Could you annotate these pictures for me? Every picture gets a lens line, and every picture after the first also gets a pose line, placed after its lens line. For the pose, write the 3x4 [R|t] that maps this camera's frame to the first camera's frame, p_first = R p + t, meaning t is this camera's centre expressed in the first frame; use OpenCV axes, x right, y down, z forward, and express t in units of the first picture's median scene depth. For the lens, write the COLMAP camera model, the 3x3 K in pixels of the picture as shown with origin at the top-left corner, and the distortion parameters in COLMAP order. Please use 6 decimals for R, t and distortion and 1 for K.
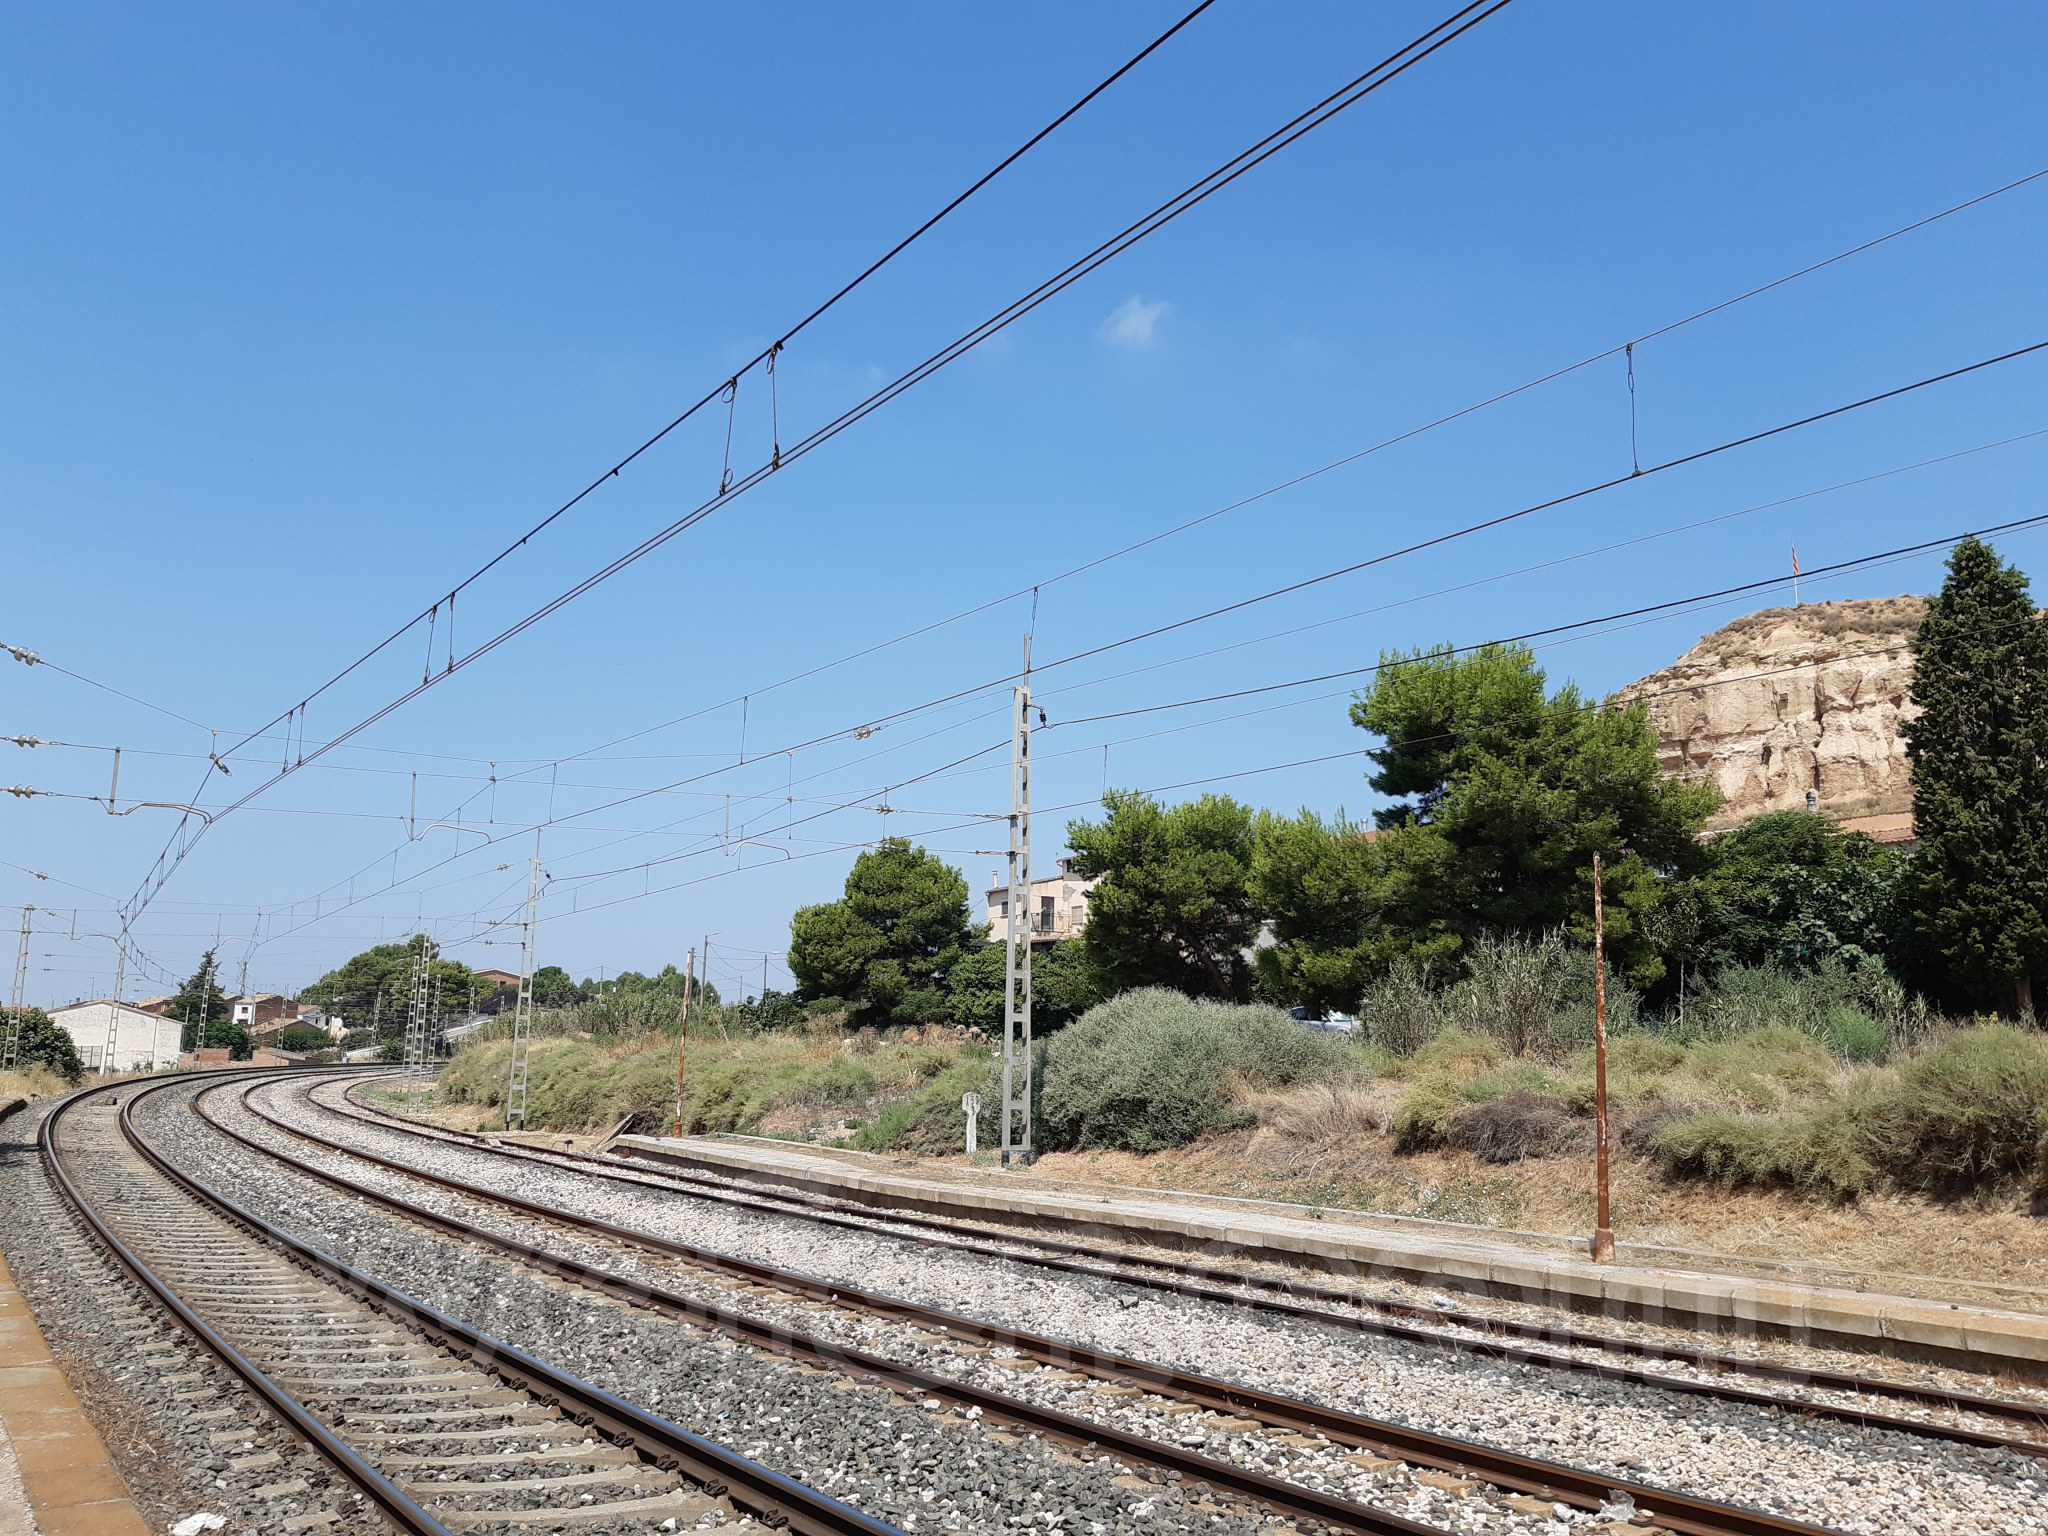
lens RADIAL K [[1581.0, 0, 1018.3], [0, 1581.0, 733.2], [0, 0, 1]] dist [0.037997, -0.084237]
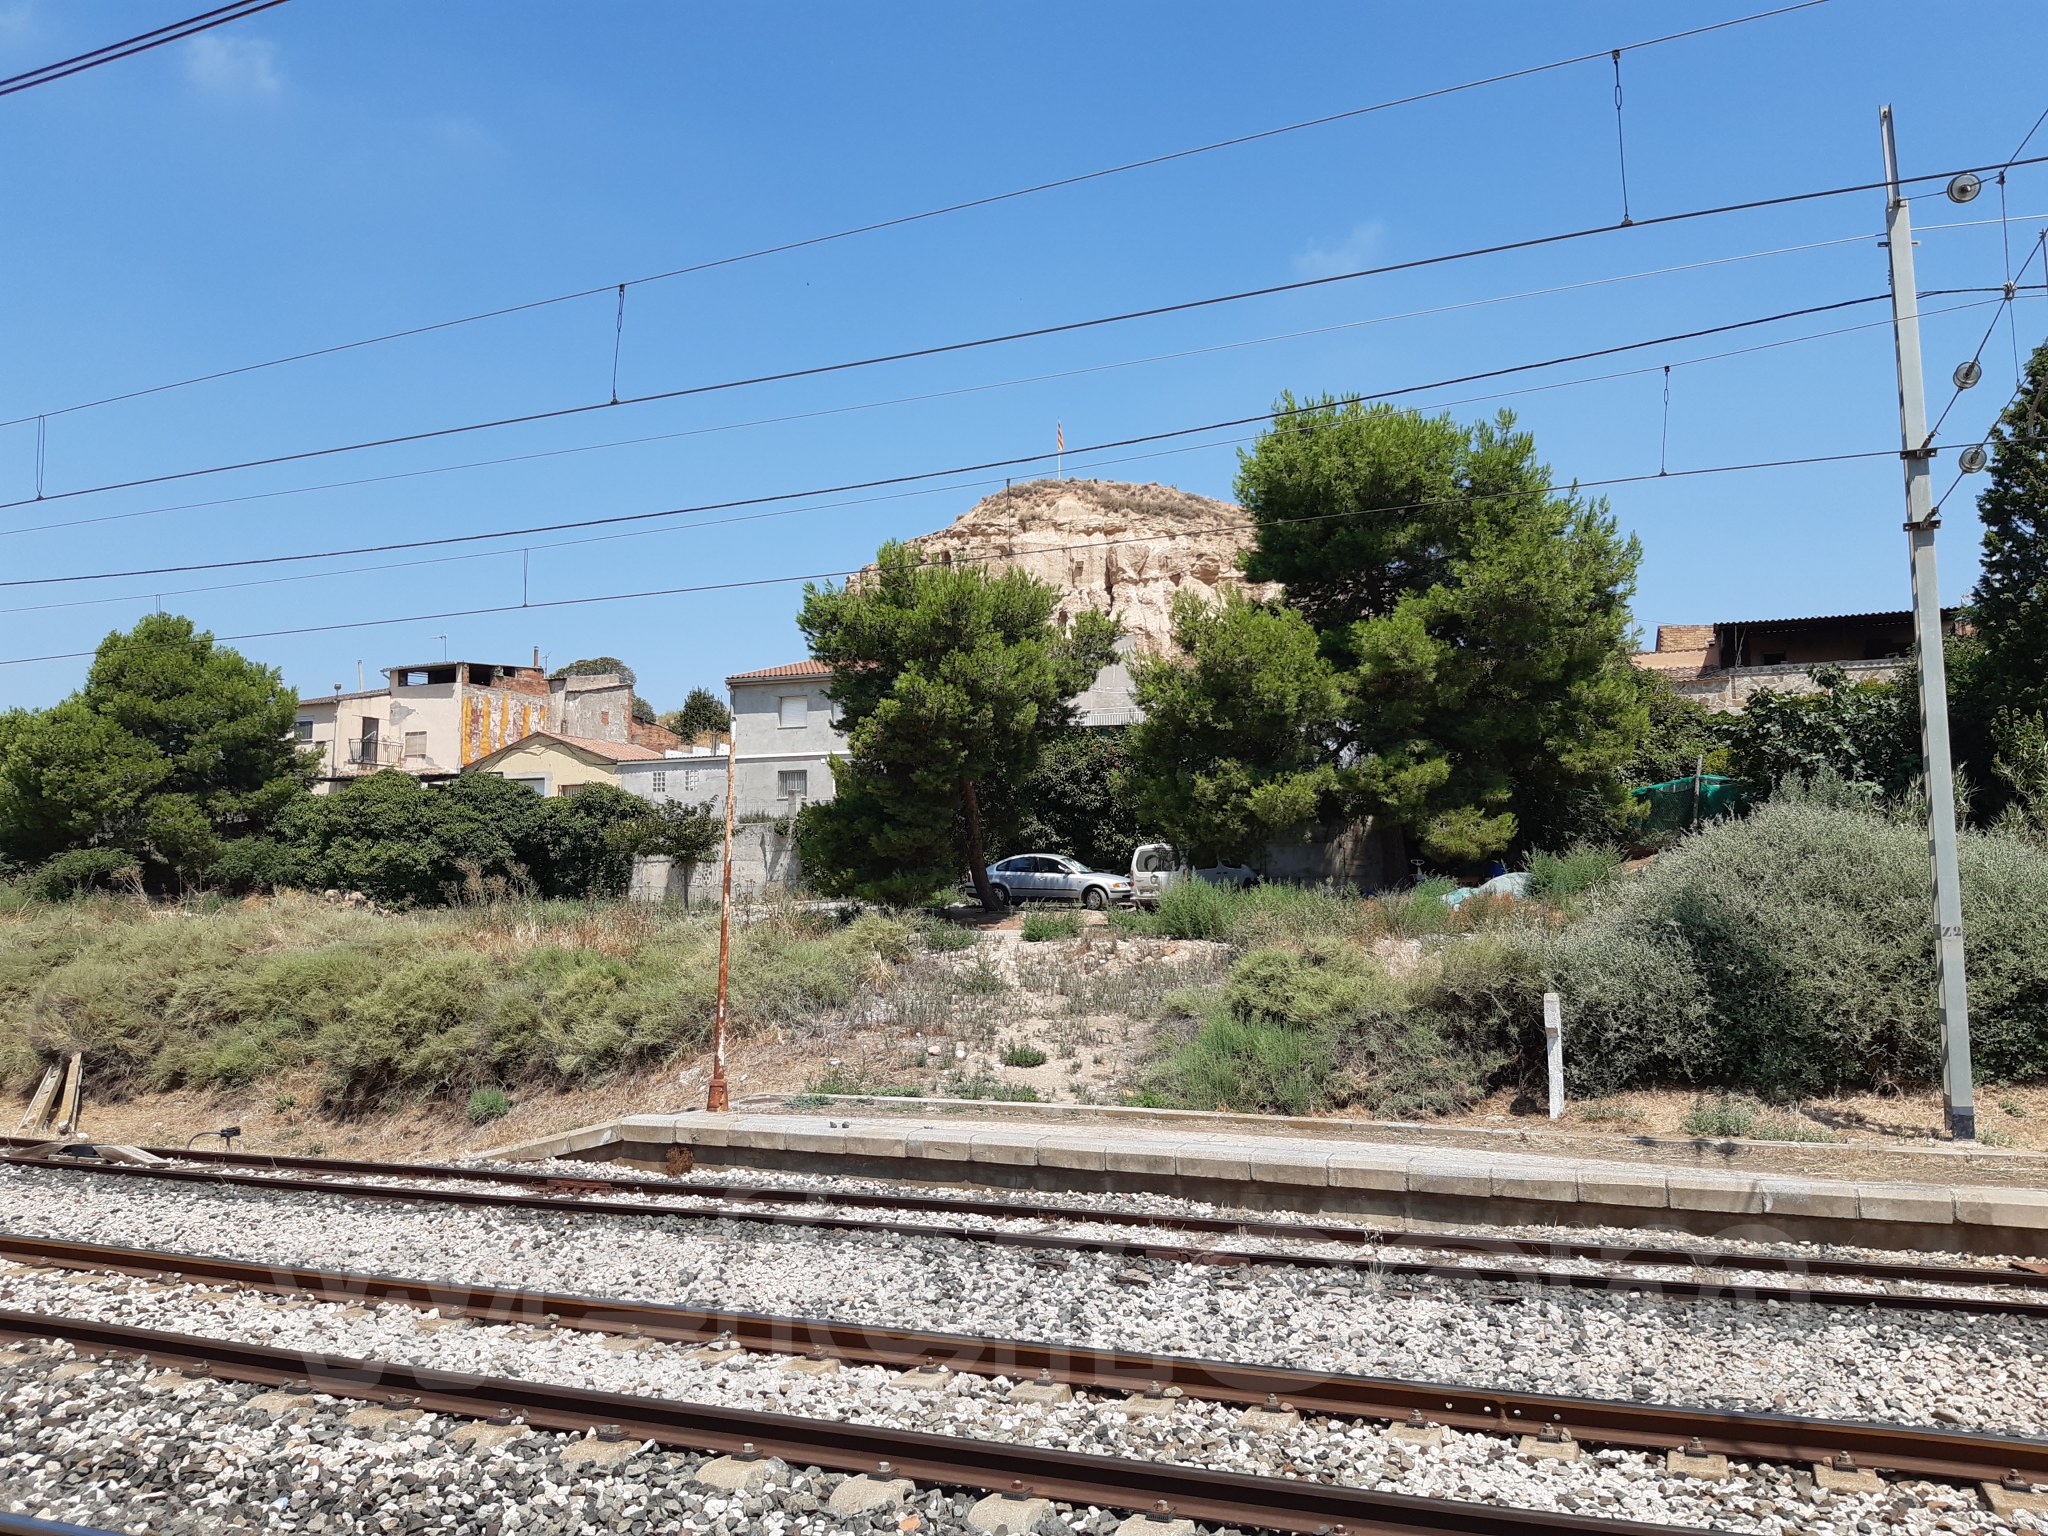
lens RADIAL K [[1581.0, 0, 1028.1], [0, 1581.0, 791.0], [0, 0, 1]] dist [0.037997, -0.084237]
pose [[0.829741, 0.026108, 0.557538, -0.159419], [-0.094813, 0.990981, 0.094698, 0.040367], [-0.550037, -0.131437, 0.824733, 0.218747]]
